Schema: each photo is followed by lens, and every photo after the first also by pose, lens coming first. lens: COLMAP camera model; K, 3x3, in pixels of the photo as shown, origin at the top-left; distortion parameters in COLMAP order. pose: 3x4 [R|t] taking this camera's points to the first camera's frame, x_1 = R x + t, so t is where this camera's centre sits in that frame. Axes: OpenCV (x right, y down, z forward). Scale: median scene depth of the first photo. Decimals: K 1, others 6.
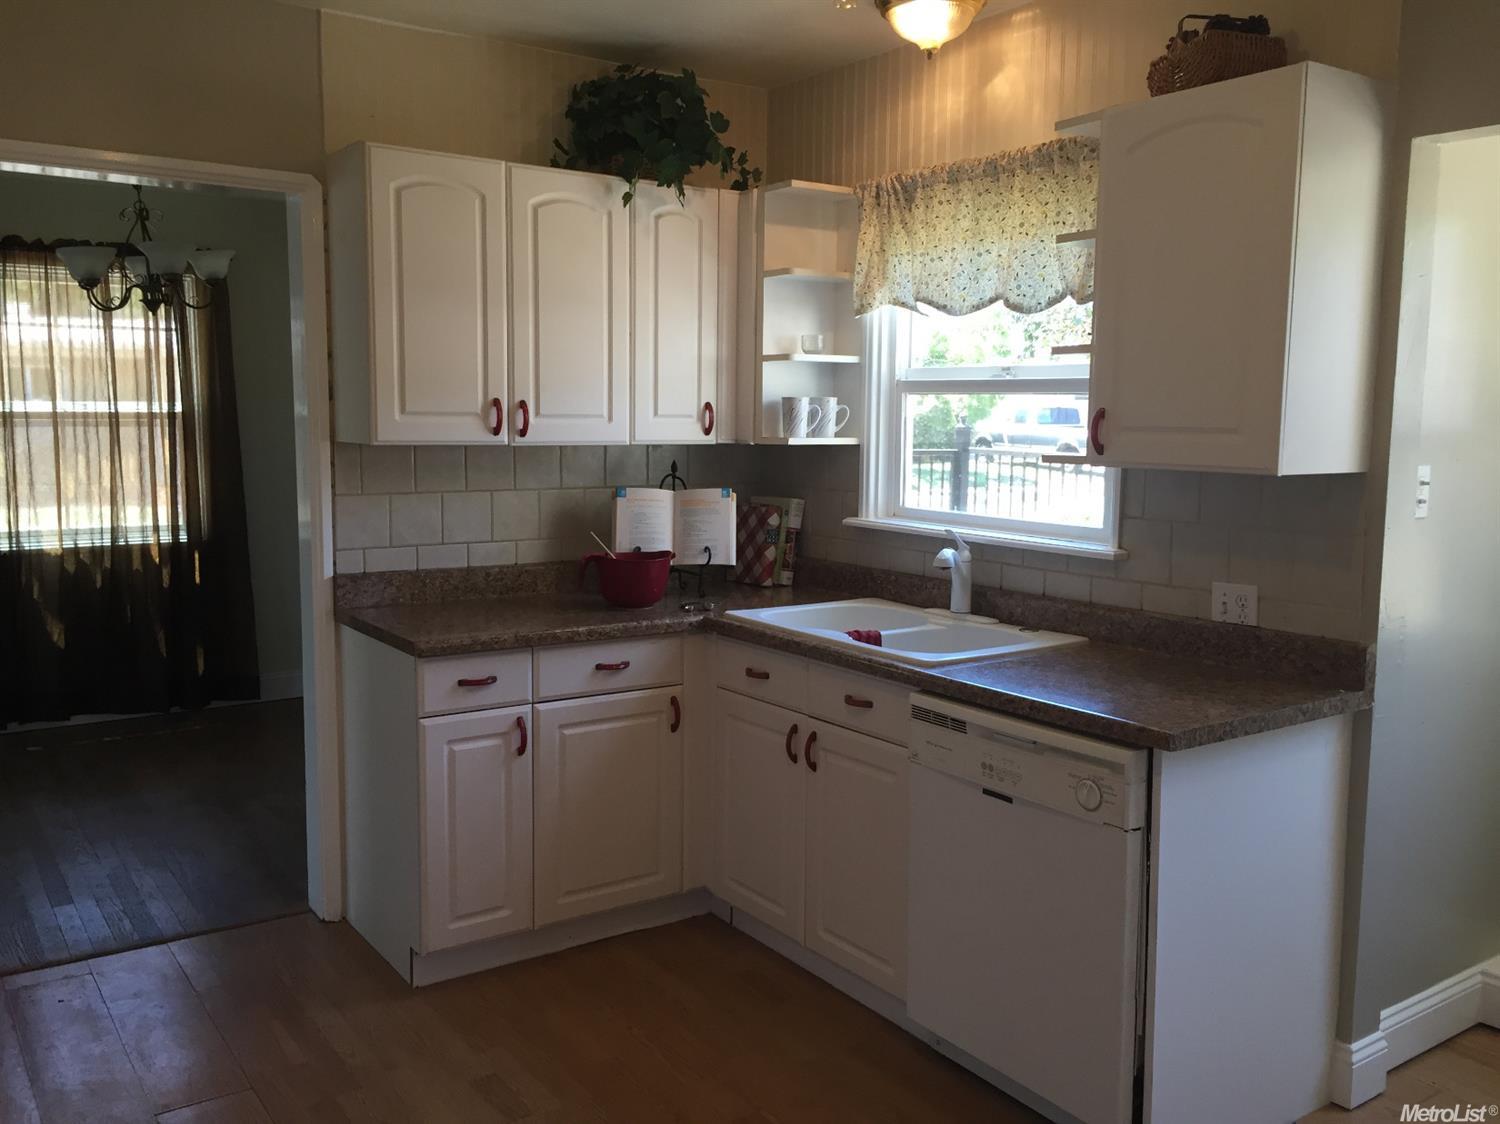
lens RADIAL K [[1284.6, 0, 753.0], [0, 1284.6, 558.3], [0, 0, 1]] dist [0.071292, -0.073598]
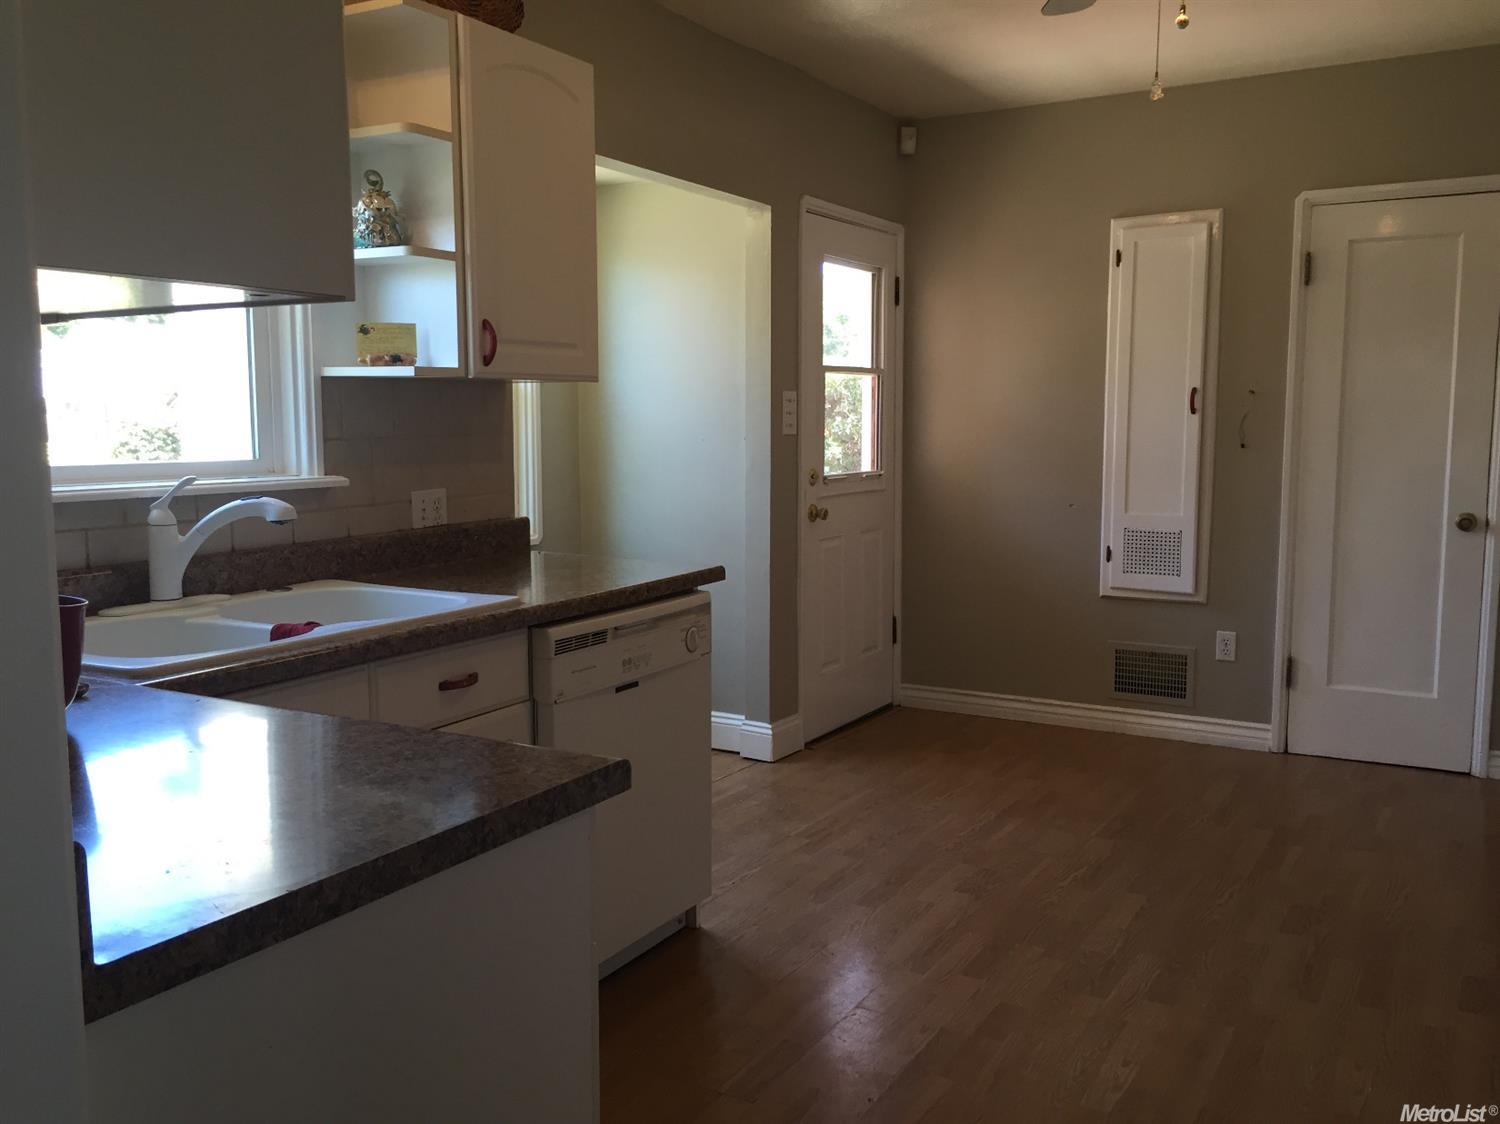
lens RADIAL K [[1284.6, 0, 754.2], [0, 1284.6, 562.0], [0, 0, 1]] dist [0.071292, -0.073598]
pose [[-0.422226, -0.113032, 0.899416, -0.598079], [0.105539, 0.979318, 0.172619, -0.065518], [-0.900326, 0.167807, -0.401565, 0.994854]]
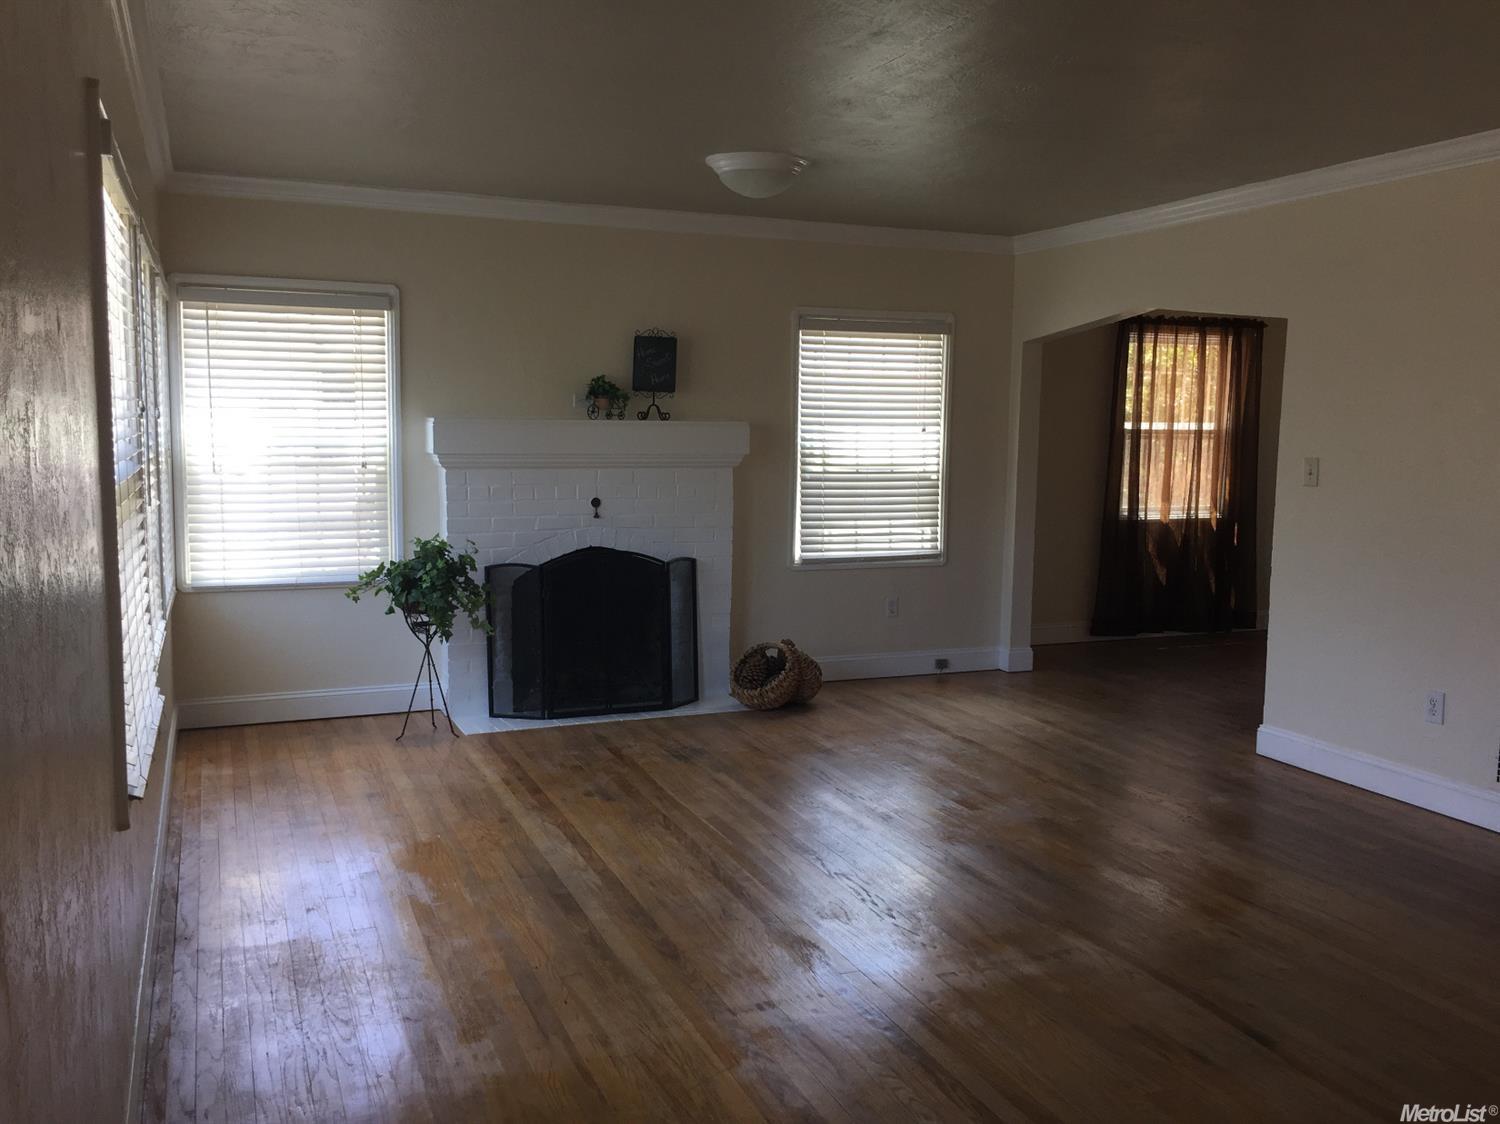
lens RADIAL K [[1284.6, 0, 750.5], [0, 1284.6, 560.7], [0, 0, 1]] dist [0.071292, -0.073598]
pose [[0.977252, 0.026088, -0.210469, -1.155212], [-0.027864, 0.999597, -0.005476, 0.105600], [0.210242, 0.011216, 0.977585, -0.975602]]
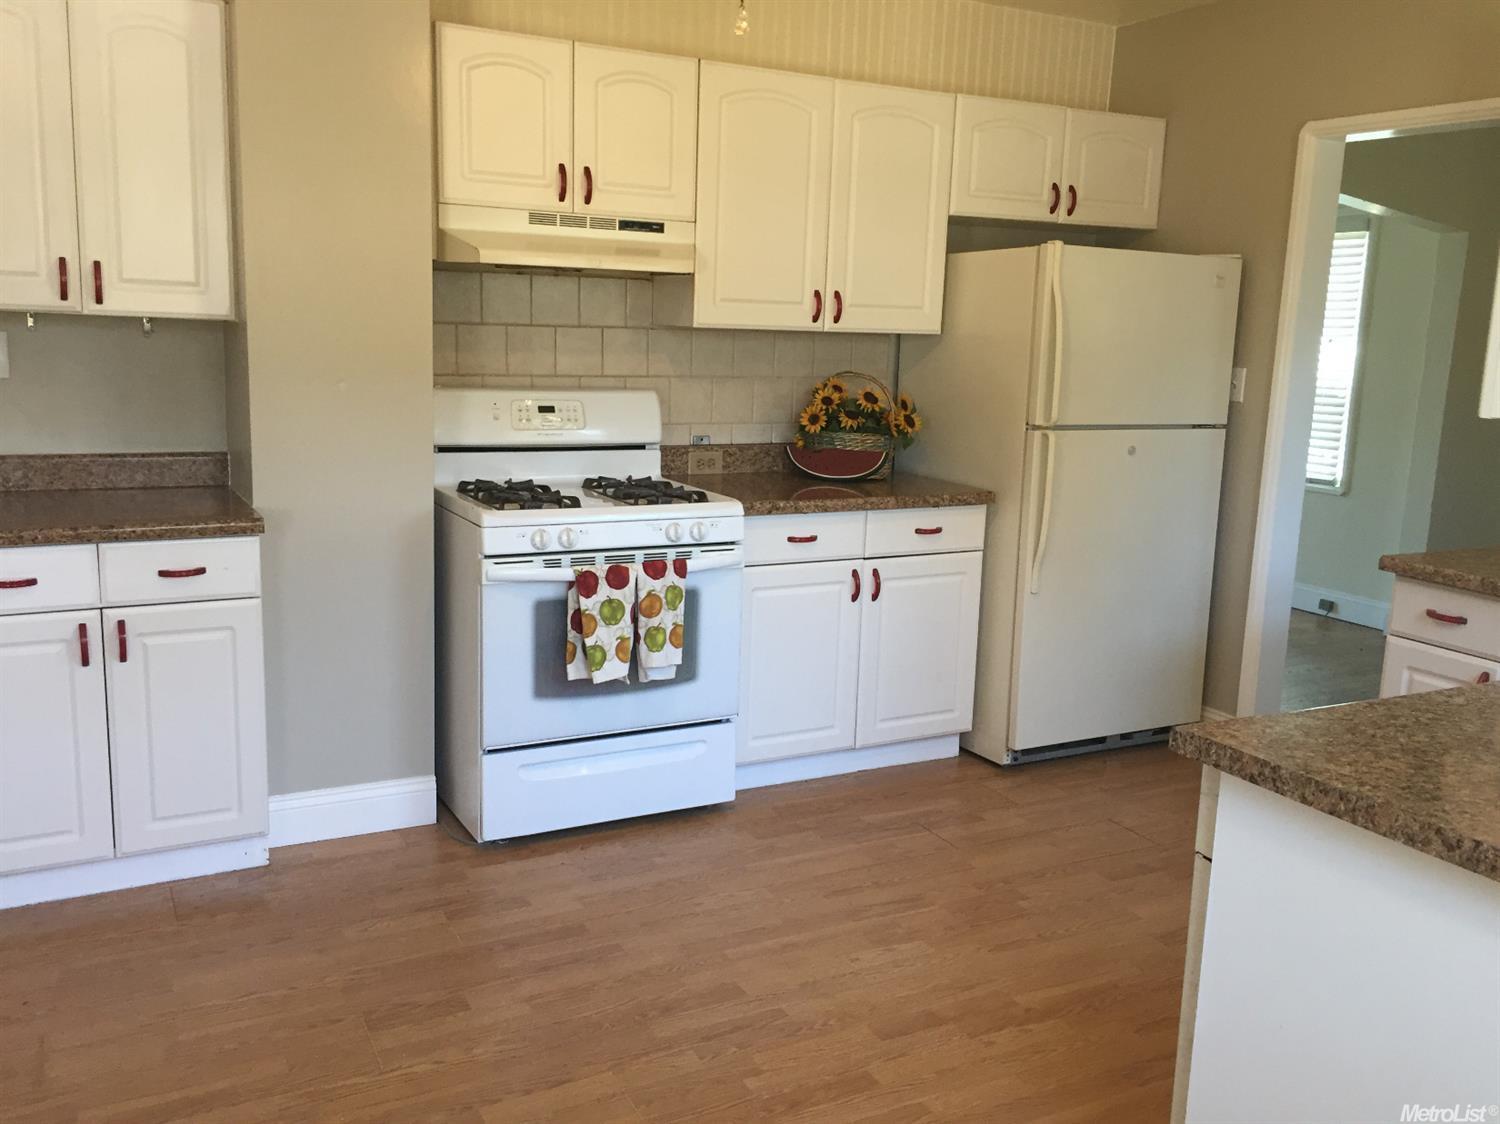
lens RADIAL K [[1284.6, 0, 753.3], [0, 1284.6, 559.5], [0, 0, 1]] dist [0.071292, -0.073598]
pose [[-0.116651, 0.171403, -0.978271, 0.714332], [-0.155477, 0.969699, 0.188441, -0.043454], [0.980928, 0.174080, -0.086467, 0.527585]]
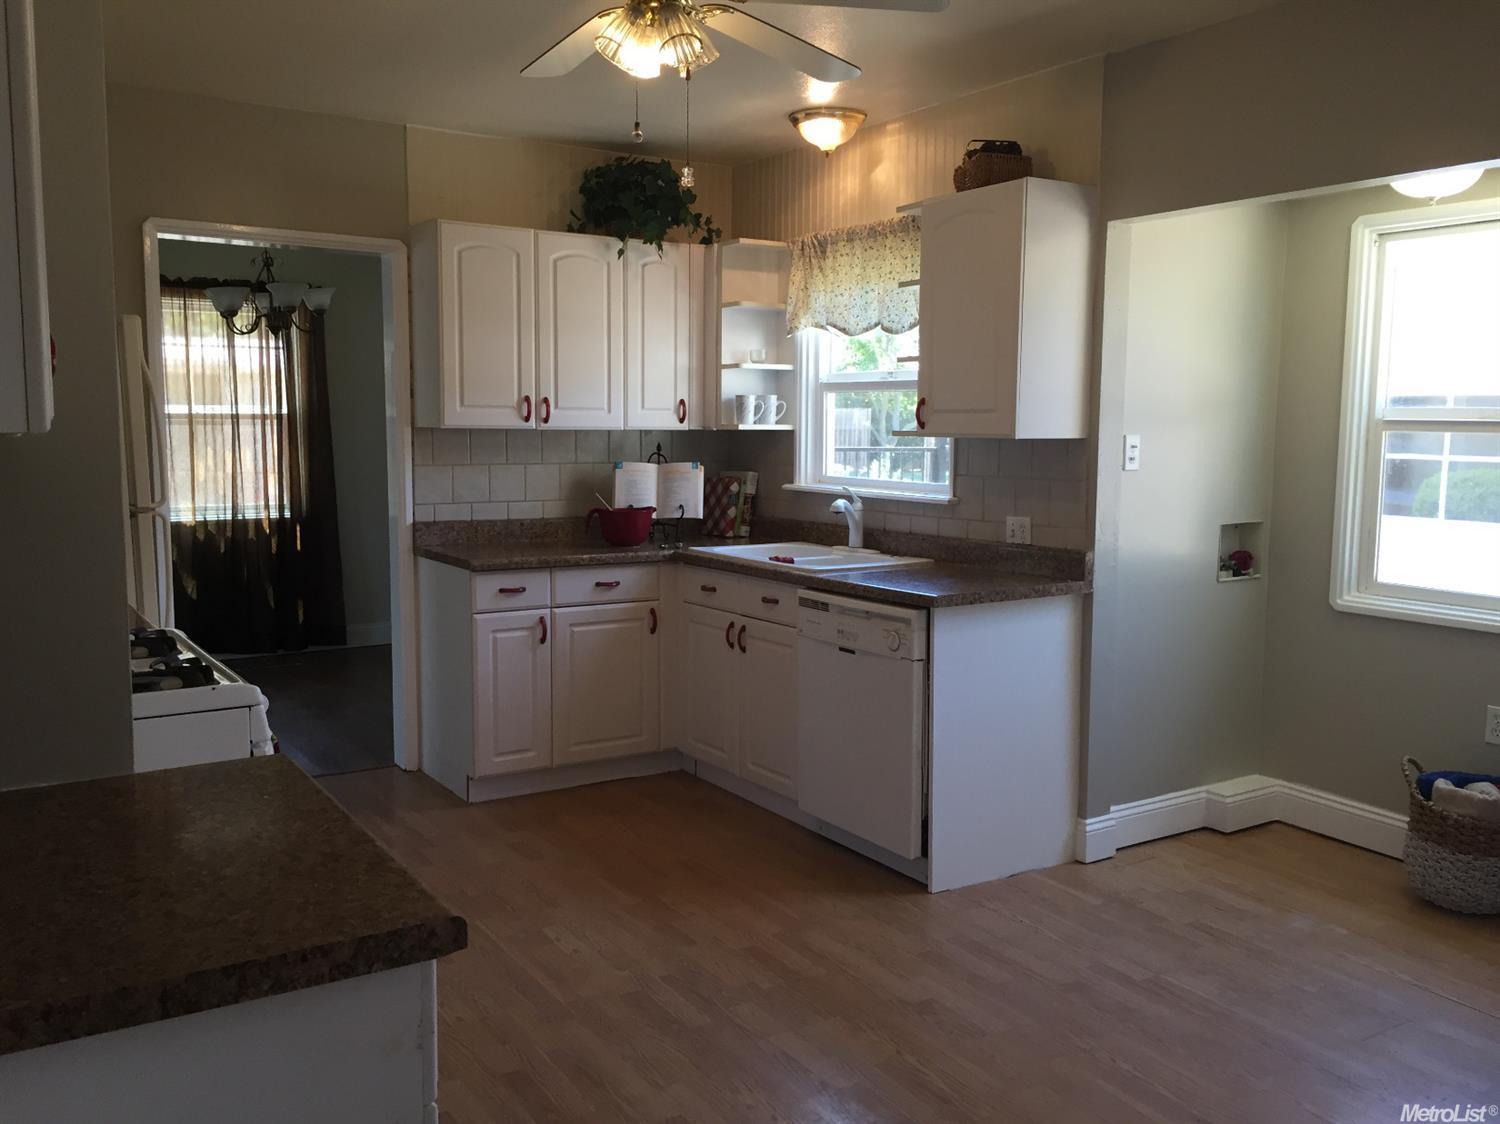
lens RADIAL K [[1284.6, 0, 748.0], [0, 1284.6, 561.3], [0, 0, 1]] dist [0.071292, -0.073598]
pose [[0.999065, 0.000850, -0.043225, 0.104971], [-0.001174, 0.999971, -0.007466, 0.068088], [0.043217, 0.007510, 0.999037, -0.403334]]
